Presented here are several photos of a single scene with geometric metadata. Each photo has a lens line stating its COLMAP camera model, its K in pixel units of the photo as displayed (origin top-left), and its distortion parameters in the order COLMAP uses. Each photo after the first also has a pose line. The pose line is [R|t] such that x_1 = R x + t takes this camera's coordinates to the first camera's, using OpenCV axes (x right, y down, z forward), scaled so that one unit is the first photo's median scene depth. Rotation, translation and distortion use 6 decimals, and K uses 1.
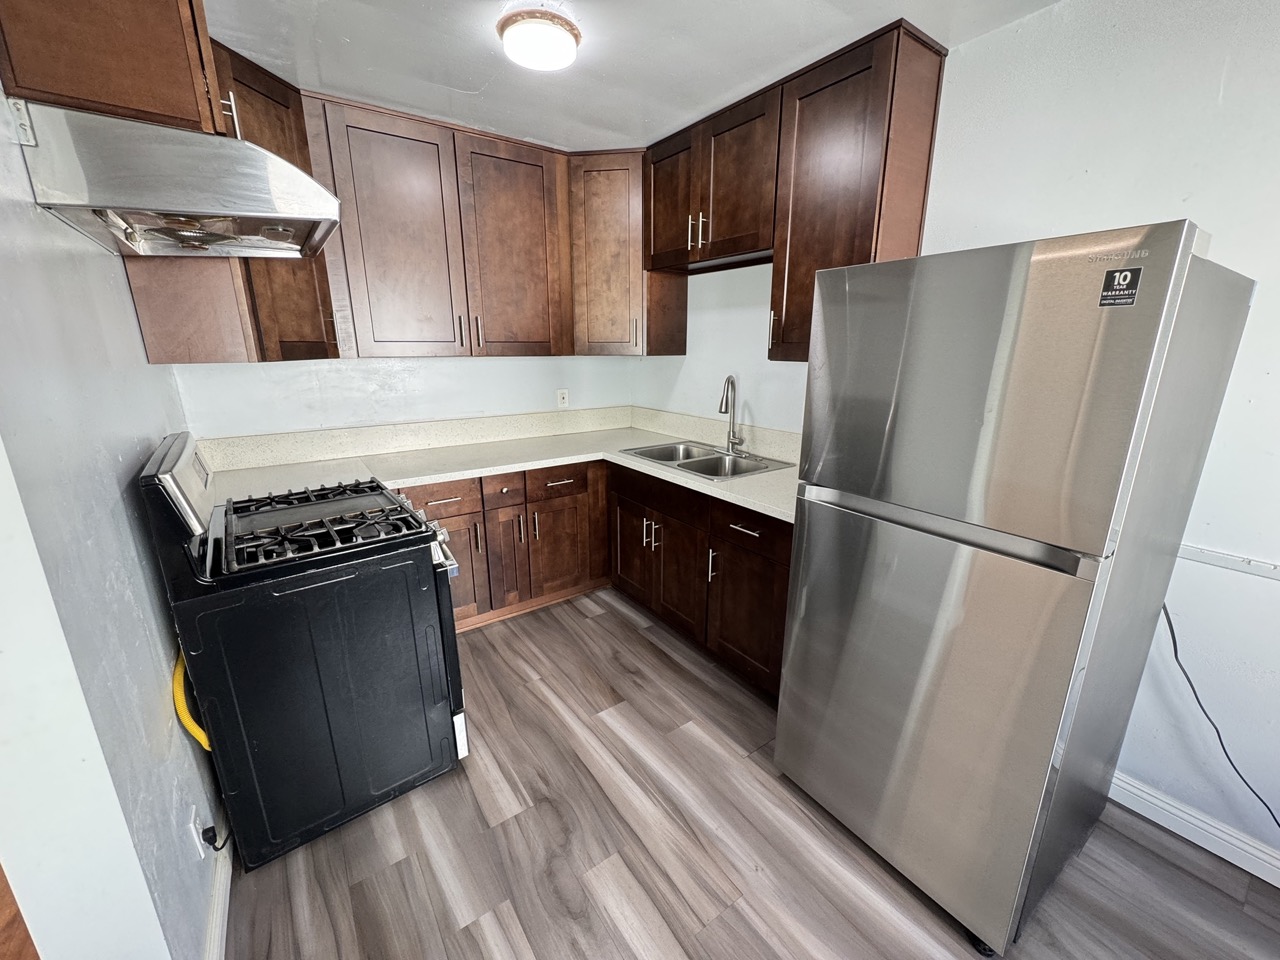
lens RADIAL K [[513.5, 0, 640.0], [0, 513.5, 480.0], [0, 0, 1]] dist [-0.000493, -0.000186]
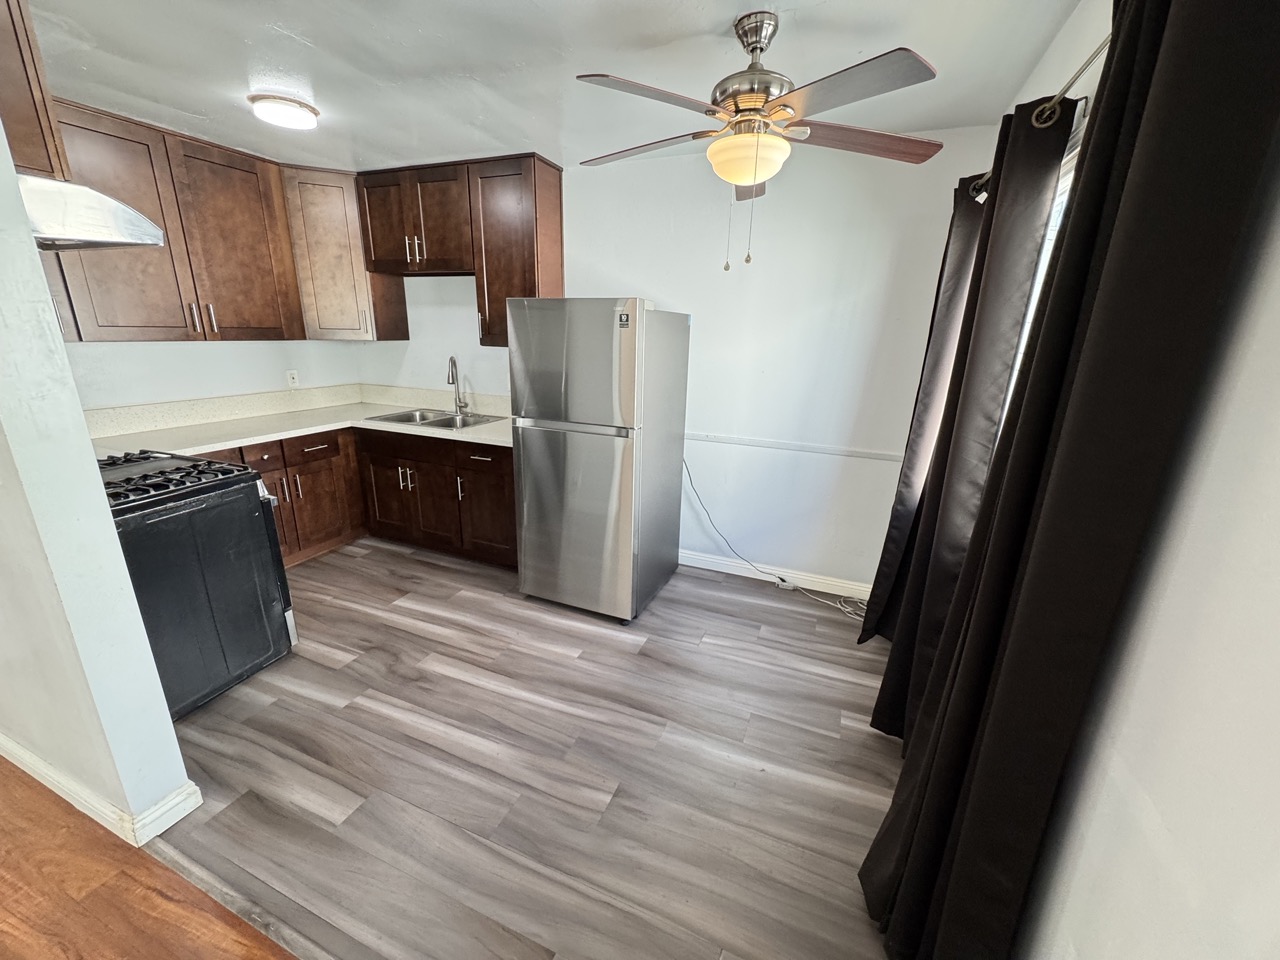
lens RADIAL K [[513.5, 0, 640.0], [0, 513.5, 480.0], [0, 0, 1]] dist [-0.000493, -0.000186]
pose [[0.845697, -0.132273, 0.517011, -0.153930], [0.113530, 0.991213, 0.067887, 0.088161], [-0.521448, 0.001284, 0.853282, -0.434114]]
